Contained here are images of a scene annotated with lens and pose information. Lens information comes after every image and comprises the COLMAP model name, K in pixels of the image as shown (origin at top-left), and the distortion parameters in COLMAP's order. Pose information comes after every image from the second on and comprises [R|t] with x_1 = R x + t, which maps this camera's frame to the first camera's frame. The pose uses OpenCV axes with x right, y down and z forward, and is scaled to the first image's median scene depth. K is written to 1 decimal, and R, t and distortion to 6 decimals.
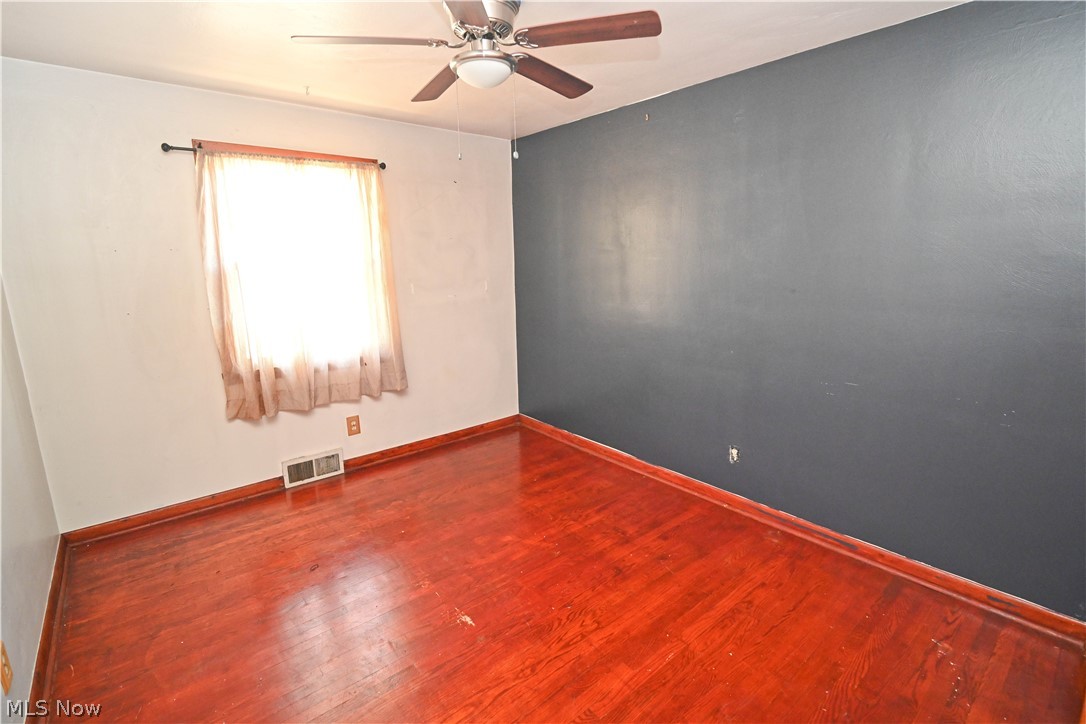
lens RADIAL K [[503.1, 0, 546.9], [0, 503.1, 364.1], [0, 0, 1]] dist [-0.007454, -0.001280]
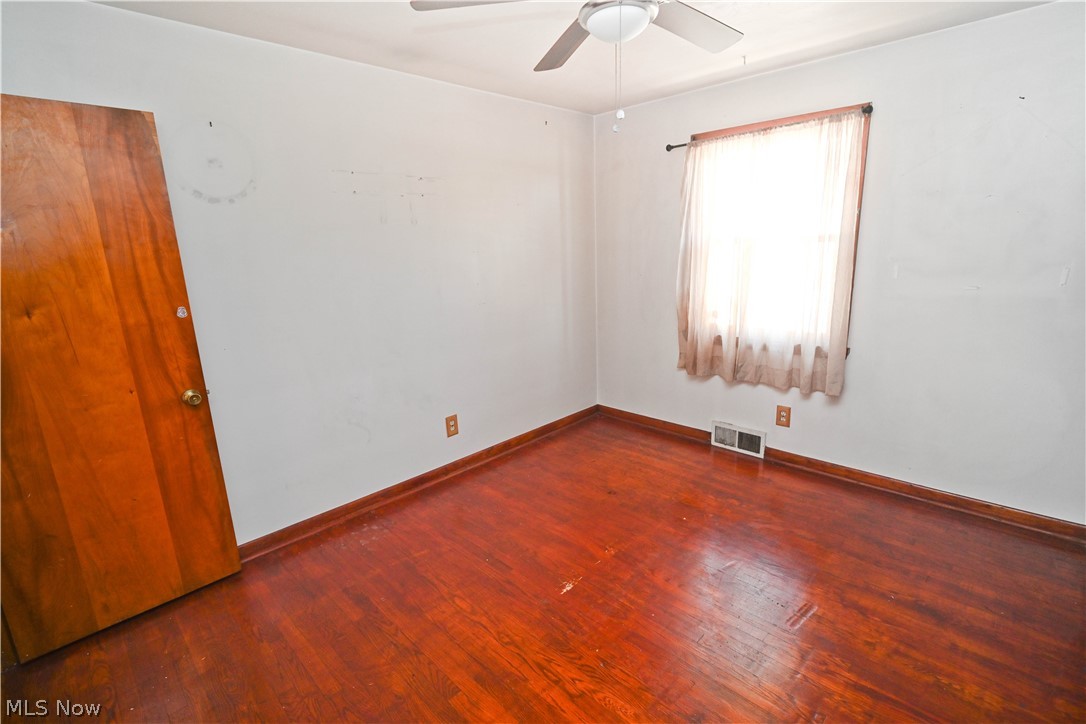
lens RADIAL K [[503.1, 0, 546.9], [0, 503.1, 364.1], [0, 0, 1]] dist [-0.007454, -0.001280]
pose [[0.093539, 0.247260, -0.964424, 0.570113], [-0.174814, 0.957701, 0.228581, -0.134754], [0.980148, 0.147213, 0.132807, 0.577994]]
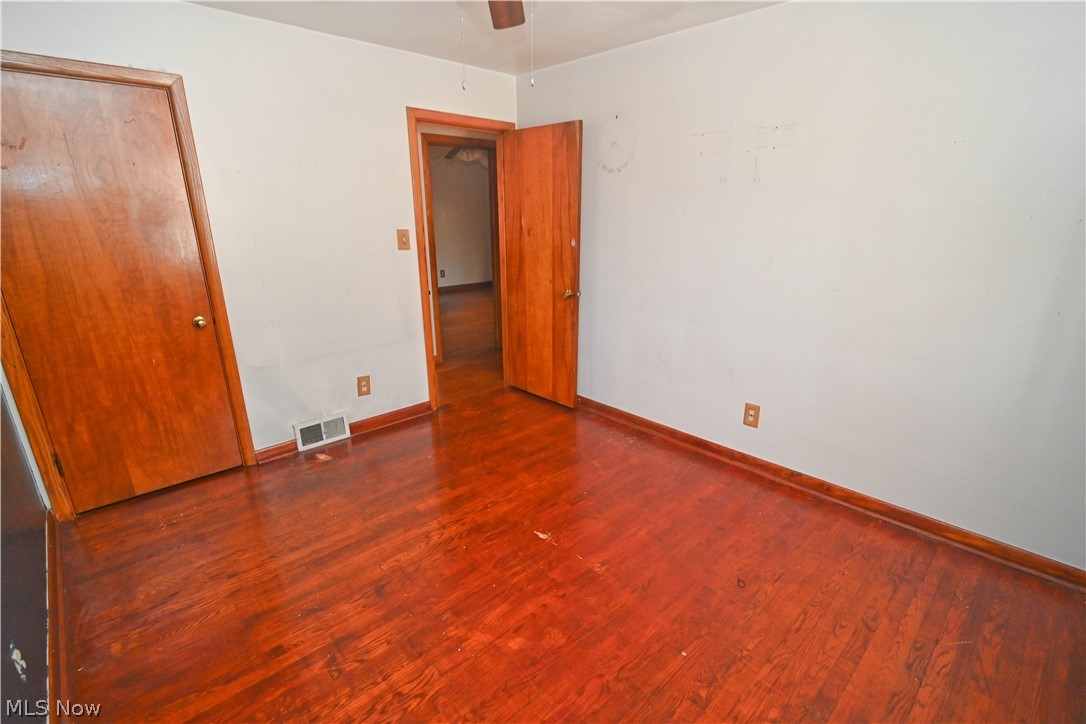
lens RADIAL K [[496.1, 0, 556.5], [0, 496.1, 374.6], [0, 0, 1]] dist [-0.015321, -0.000548]
pose [[-0.997296, 0.034577, -0.064849, -0.101218], [-0.003153, 0.861462, 0.507812, -0.290013], [0.073424, 0.506643, -0.859024, 1.376352]]
